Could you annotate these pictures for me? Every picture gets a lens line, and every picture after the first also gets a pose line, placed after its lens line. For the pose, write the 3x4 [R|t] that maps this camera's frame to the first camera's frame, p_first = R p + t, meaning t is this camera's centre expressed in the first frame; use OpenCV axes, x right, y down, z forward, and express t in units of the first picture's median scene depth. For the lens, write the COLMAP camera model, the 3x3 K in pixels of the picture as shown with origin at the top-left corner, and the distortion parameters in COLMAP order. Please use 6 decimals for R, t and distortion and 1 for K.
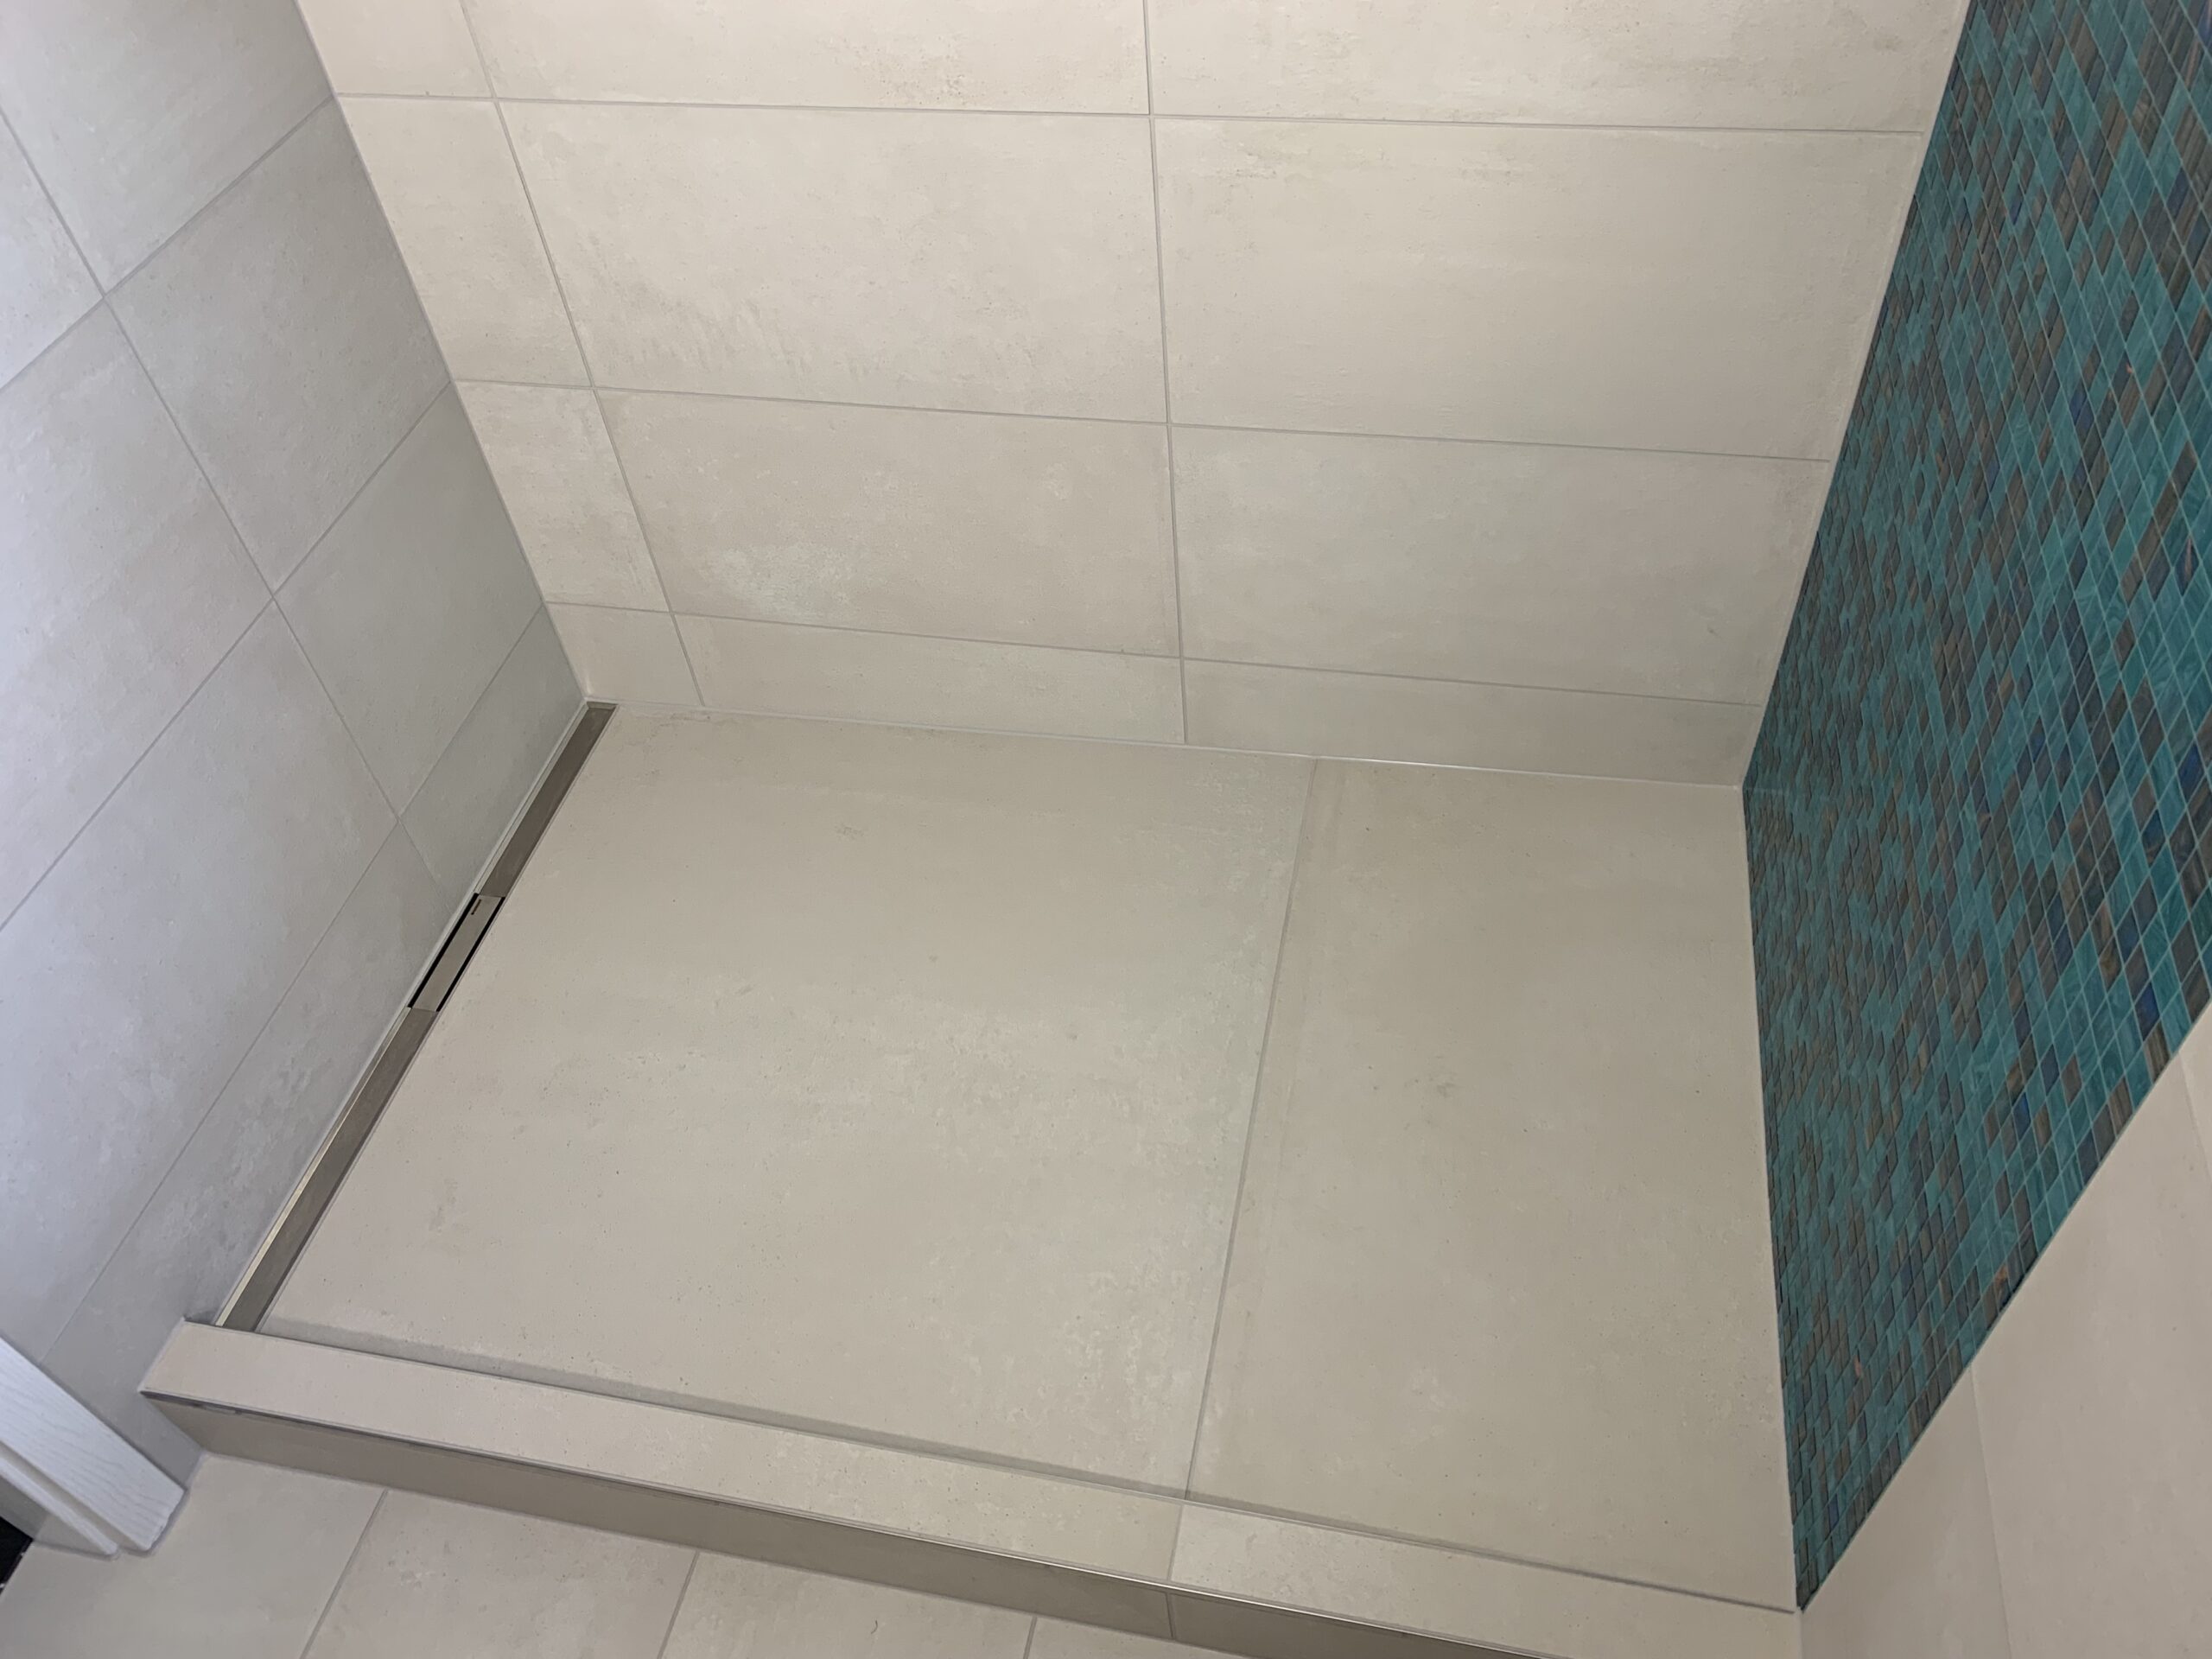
lens RADIAL K [[1684.5, 0, 1107.1], [0, 1684.5, 831.3], [0, 0, 1]] dist [-0.000731, 0.005306]
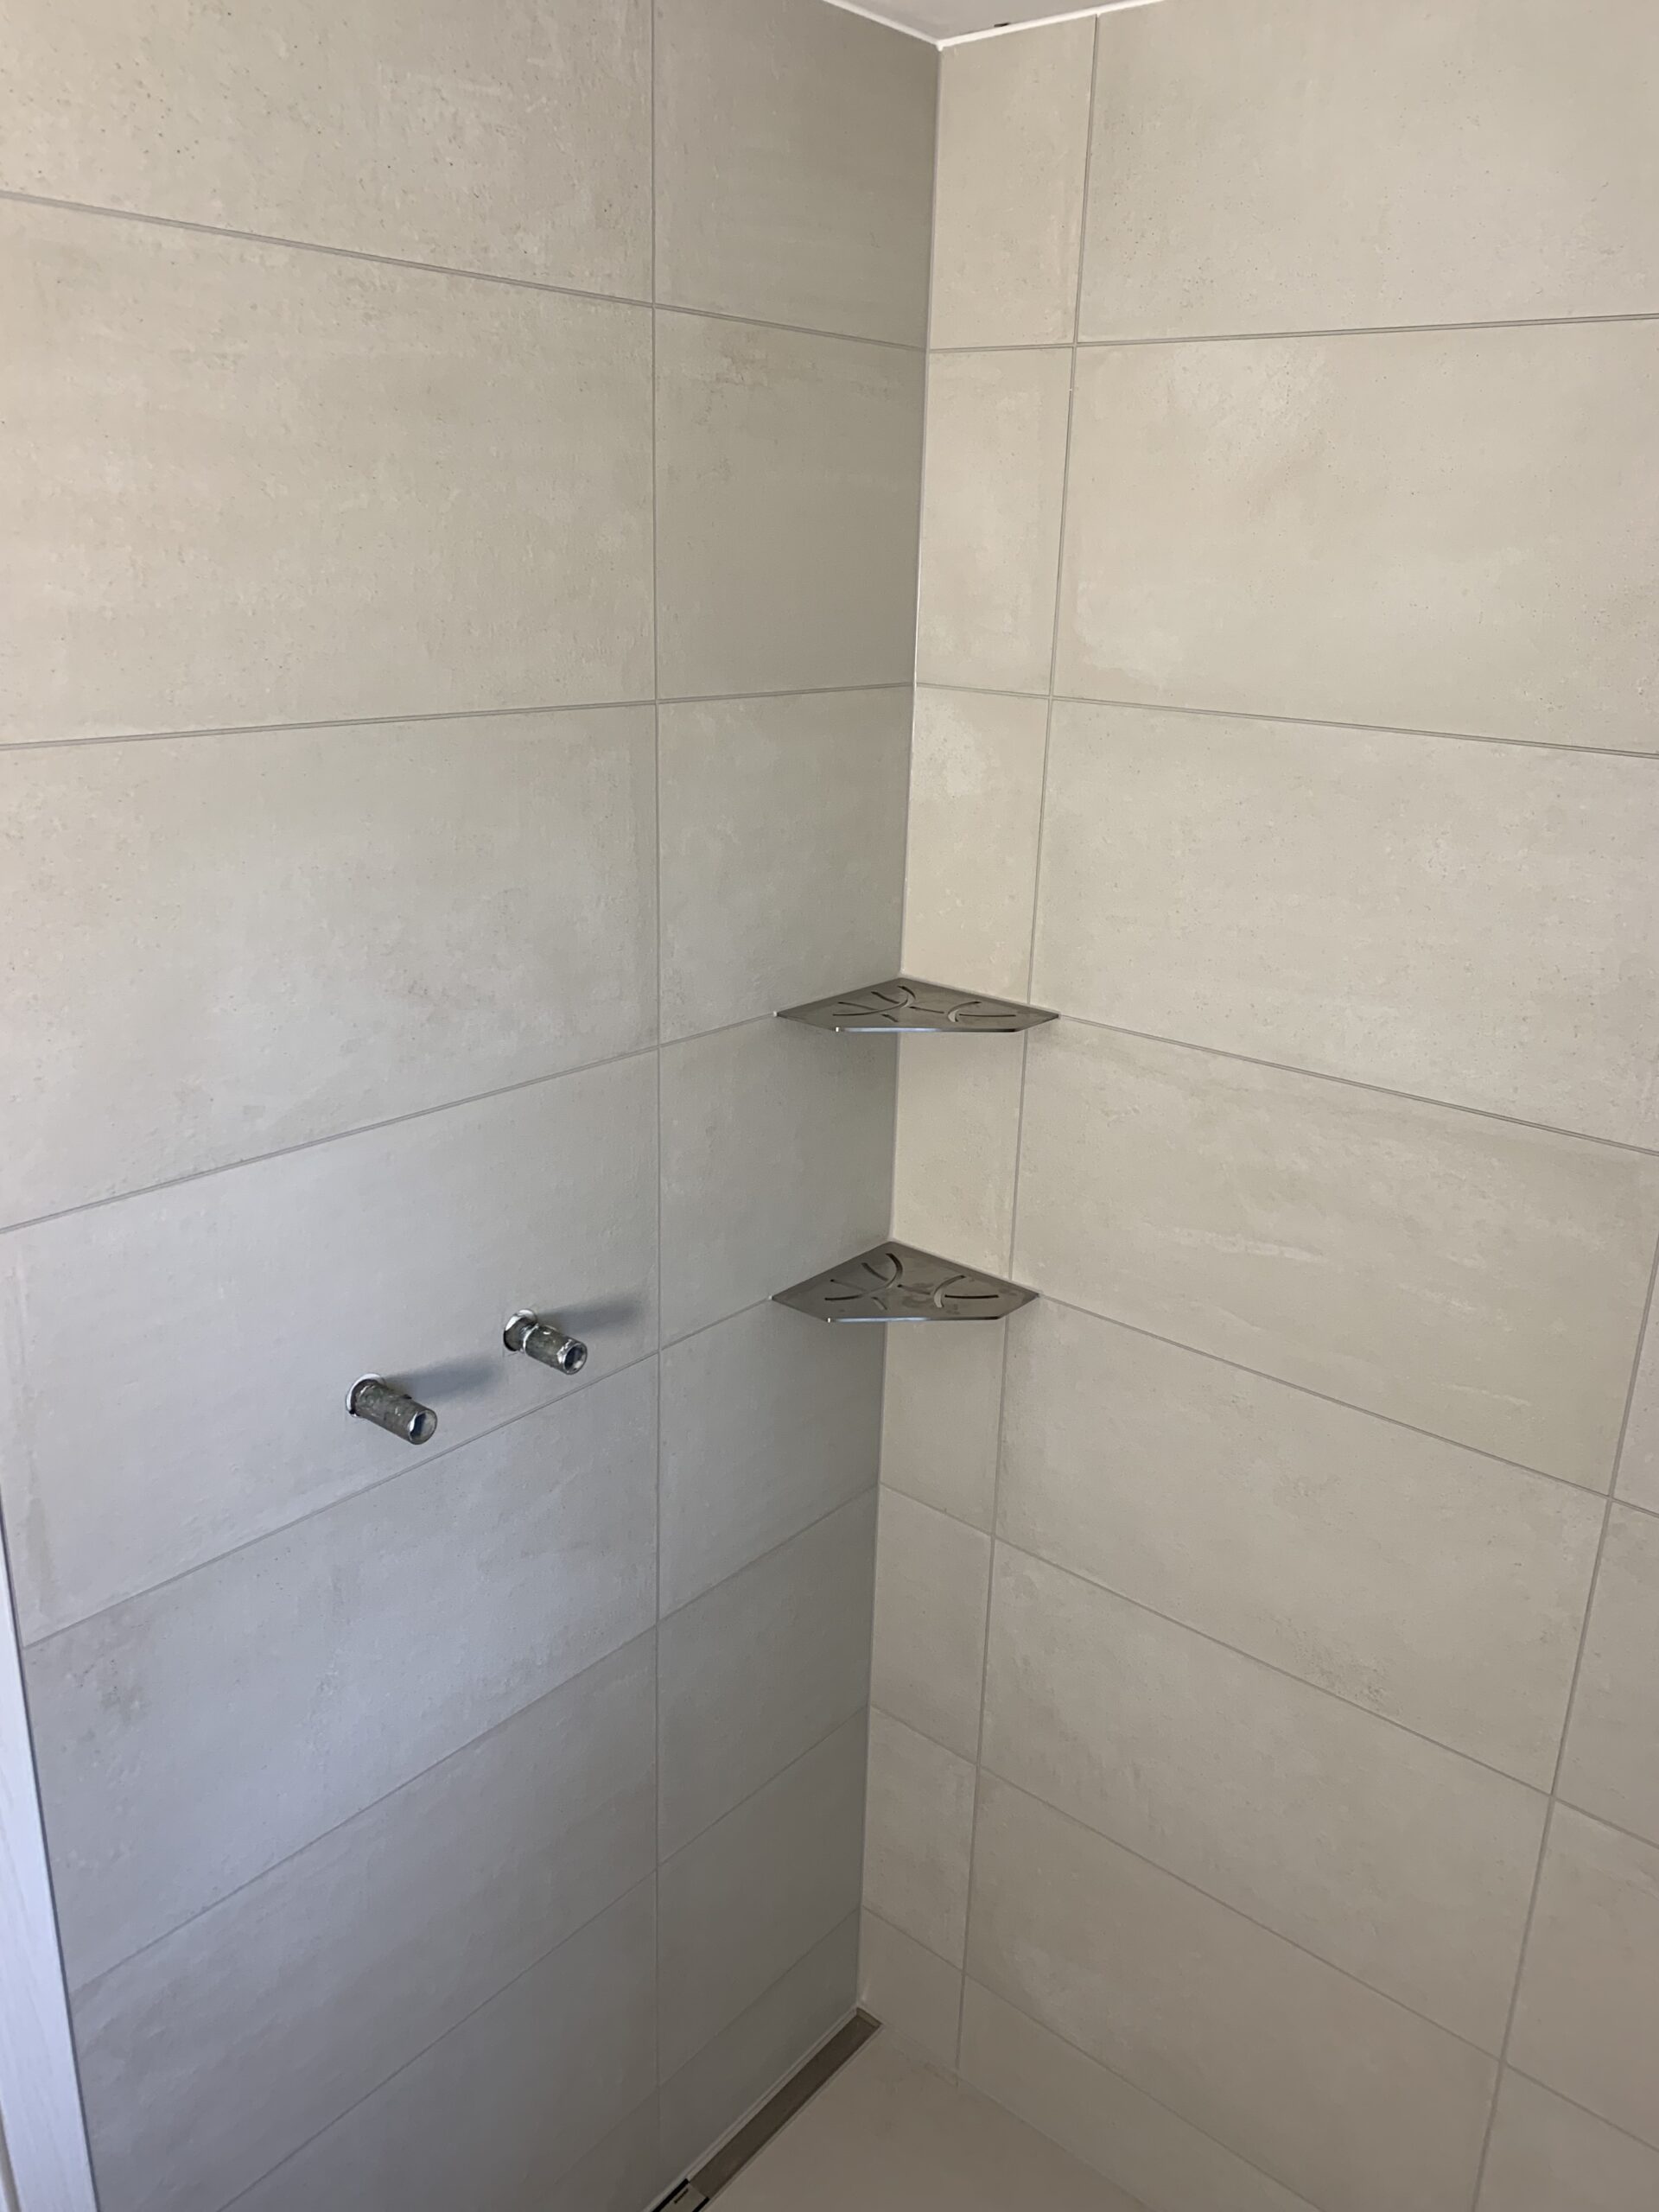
lens RADIAL K [[1684.5, 0, 832.6], [0, 1684.5, 1100.9], [0, 0, 1]] dist [-0.000731, 0.005306]
pose [[0.874310, 0.239848, -0.421966, -0.023490], [-0.414966, 0.820330, -0.393525, -0.153458], [0.251765, 0.519164, 0.816751, -0.180240]]
